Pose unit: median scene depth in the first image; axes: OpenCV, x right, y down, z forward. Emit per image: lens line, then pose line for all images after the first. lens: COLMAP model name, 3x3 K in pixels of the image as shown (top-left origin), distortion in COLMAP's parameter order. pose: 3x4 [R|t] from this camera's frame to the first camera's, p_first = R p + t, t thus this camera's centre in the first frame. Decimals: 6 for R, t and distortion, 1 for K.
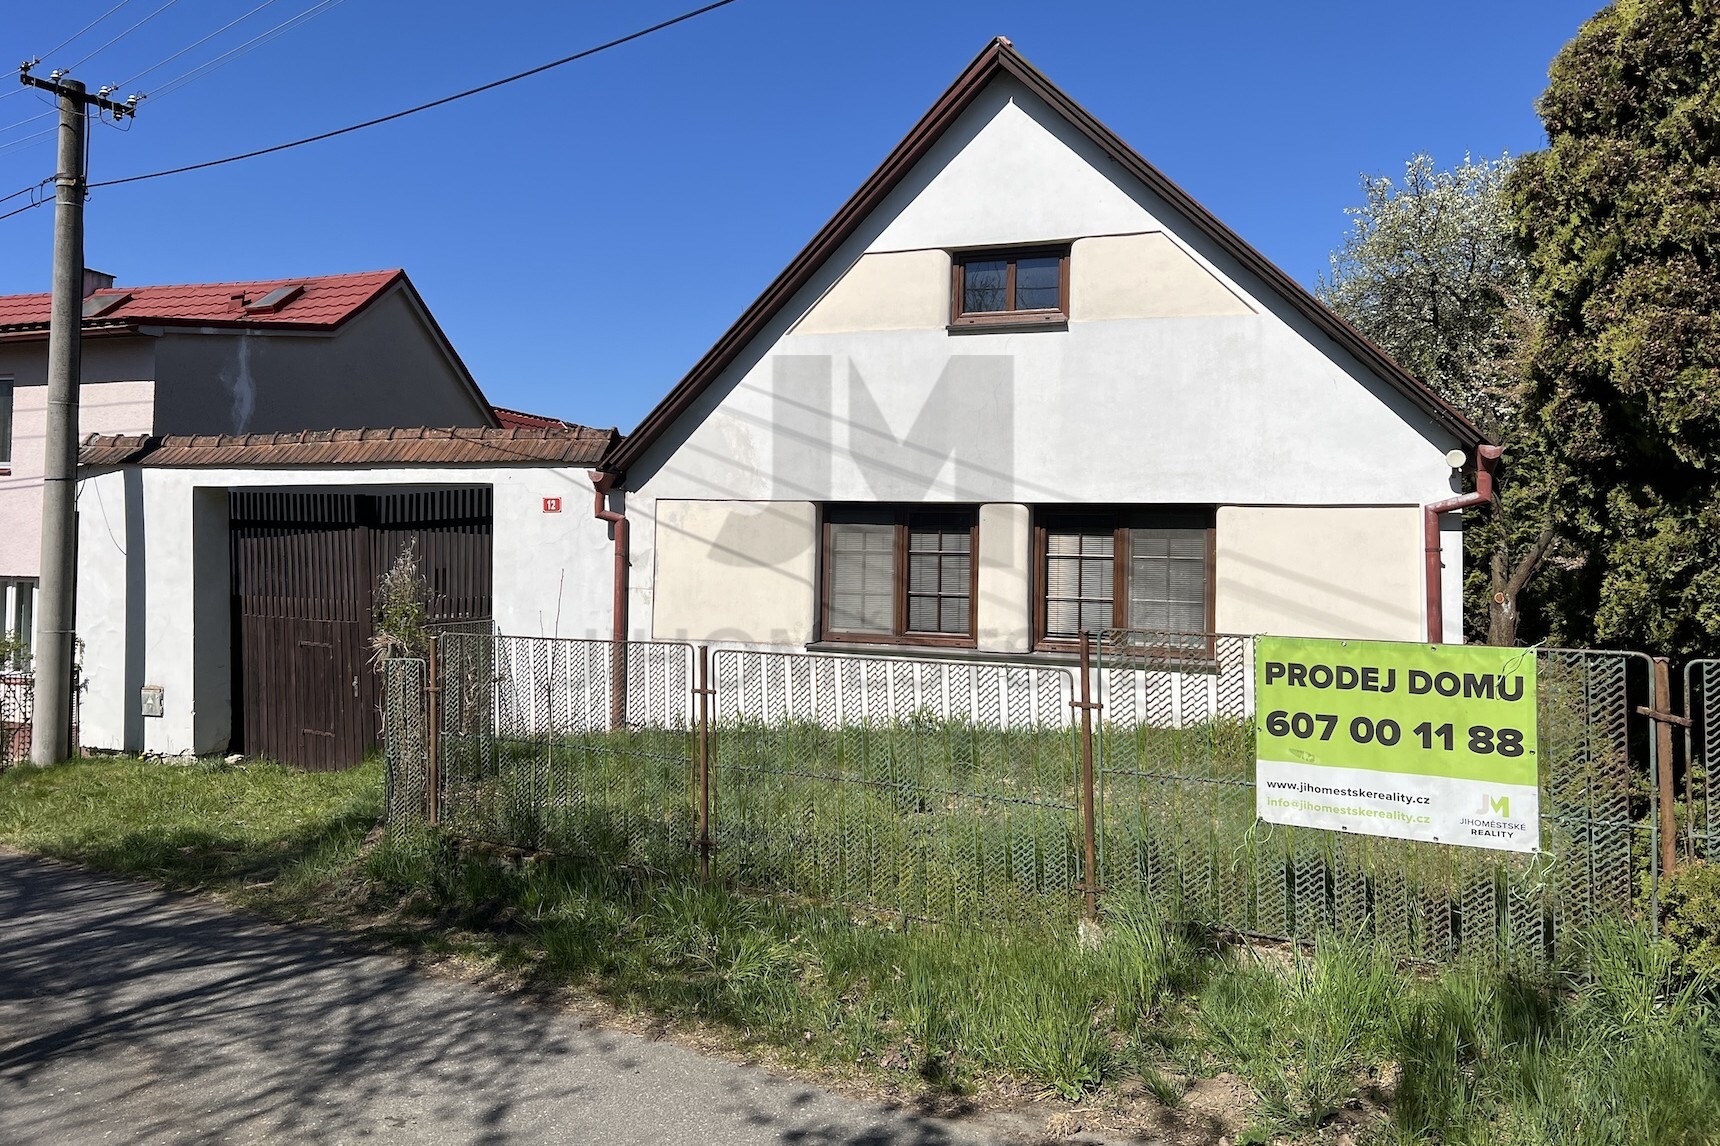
lens RADIAL K [[1273.4, 0, 857.7], [0, 1273.4, 558.8], [0, 0, 1]] dist [0.052437, -0.025482]
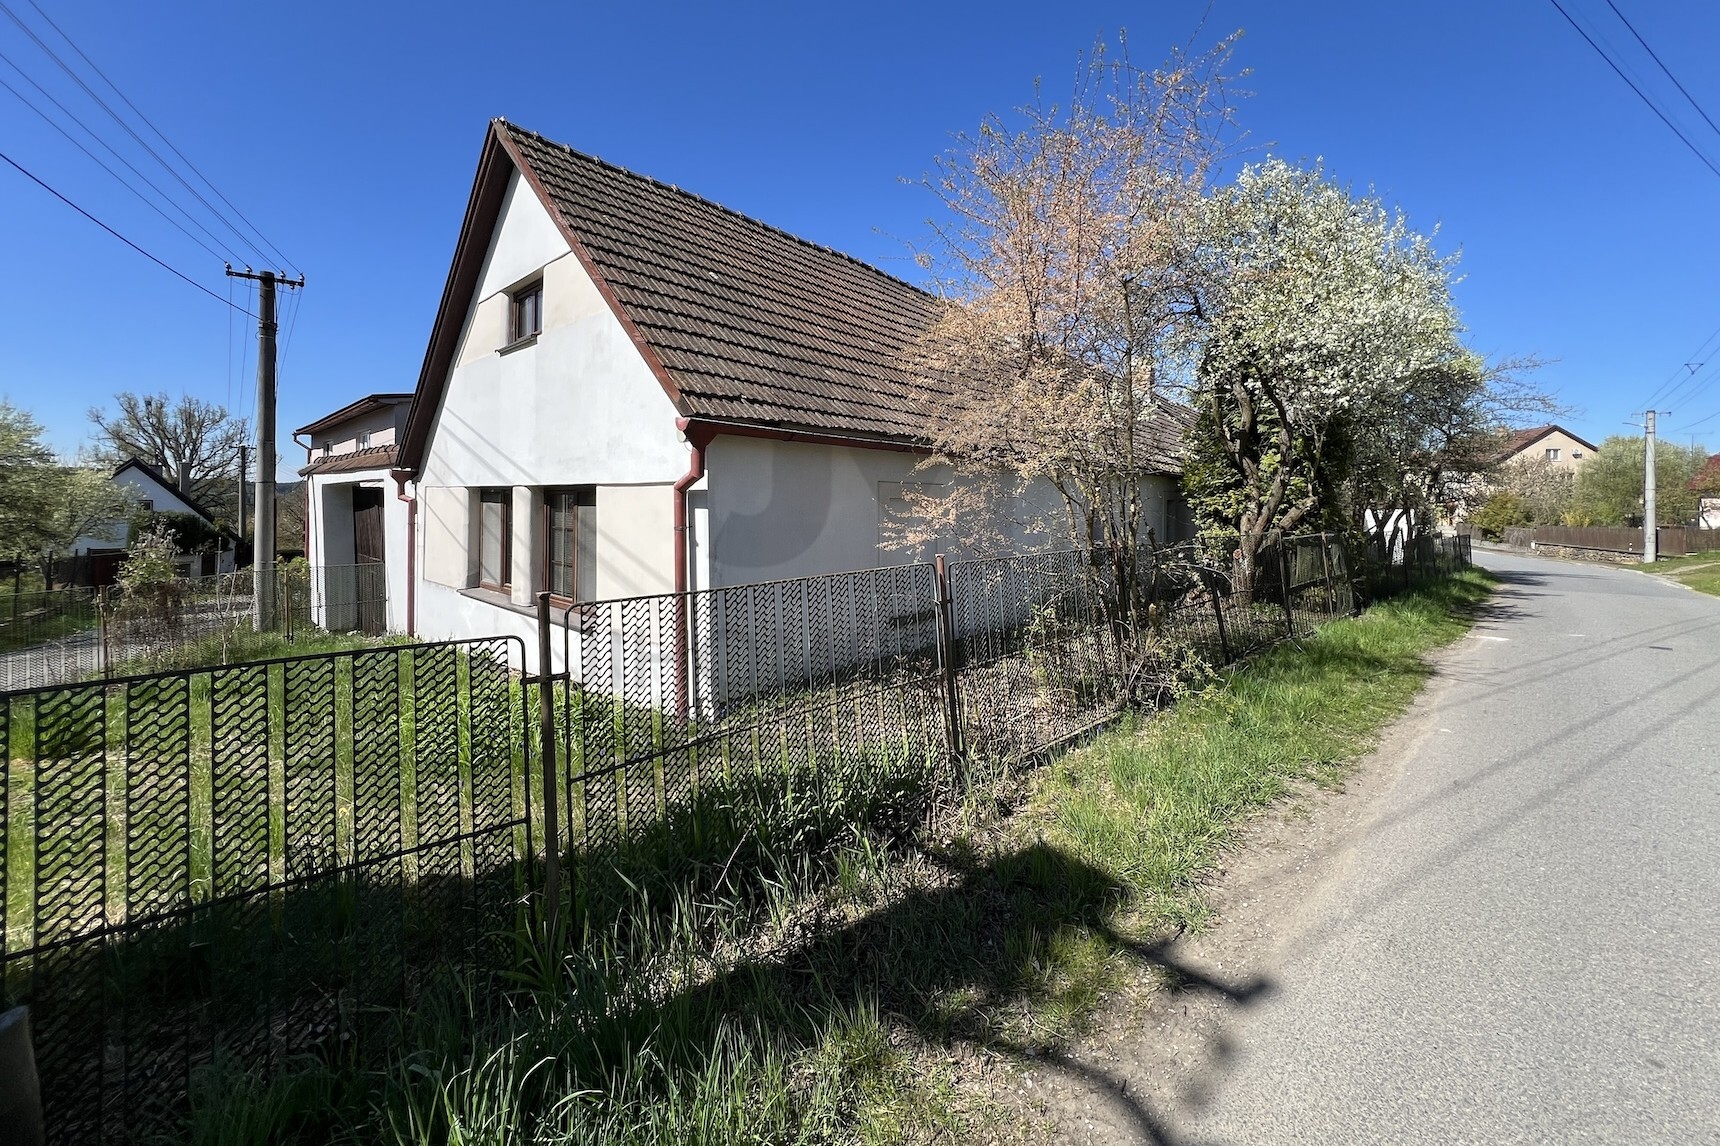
lens RADIAL K [[677.6, 0, 867.8], [0, 677.6, 513.7], [0, 0, 1]] dist [-0.002110, -0.000087]
pose [[0.918610, -0.005466, -0.395128, 0.582721], [0.009234, 0.999928, 0.007635, -0.015869], [0.395058, -0.010663, 0.918594, 0.439552]]
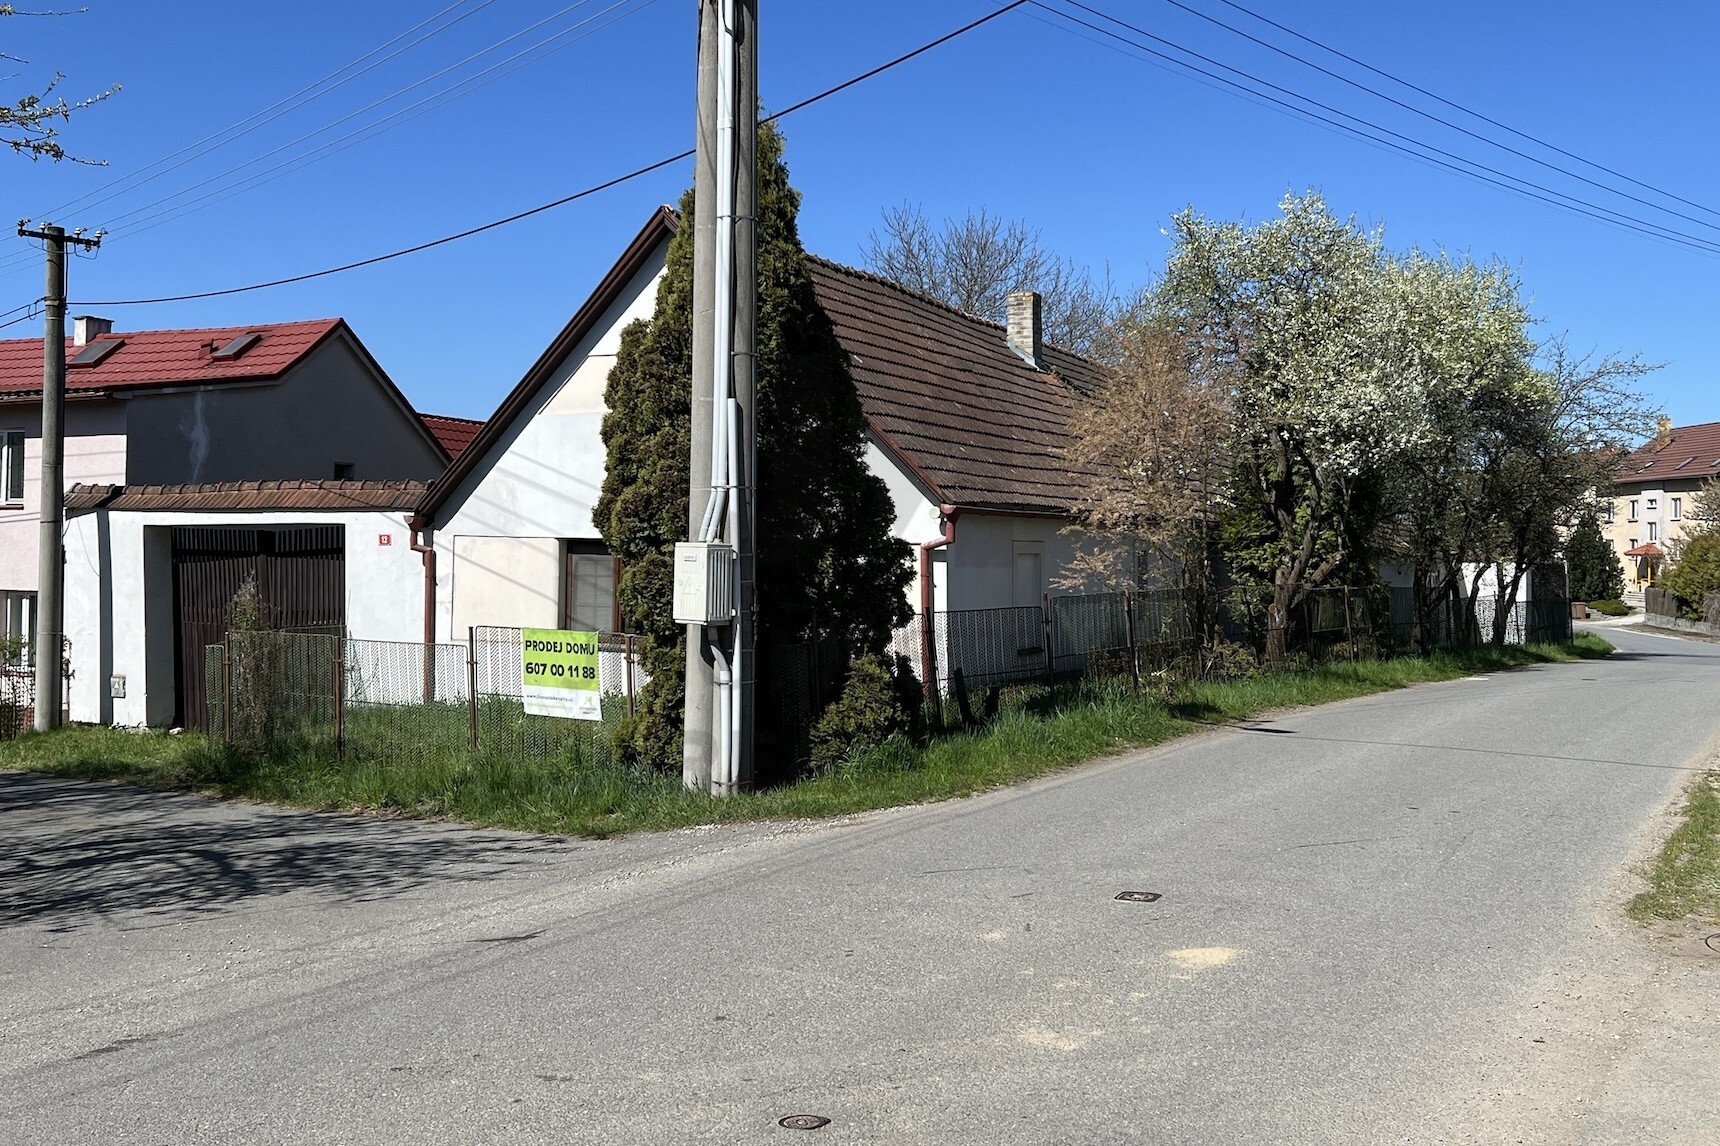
lens RADIAL K [[1719.0, 0, 861.3], [0, 1719.0, 586.1], [0, 0, 1]] dist [0.058018, 0.000000]
pose [[0.989056, -0.001666, -0.147534, 0.492950], [0.004525, 0.999808, 0.019050, -0.024179], [0.147474, -0.019509, 0.988873, -0.679818]]
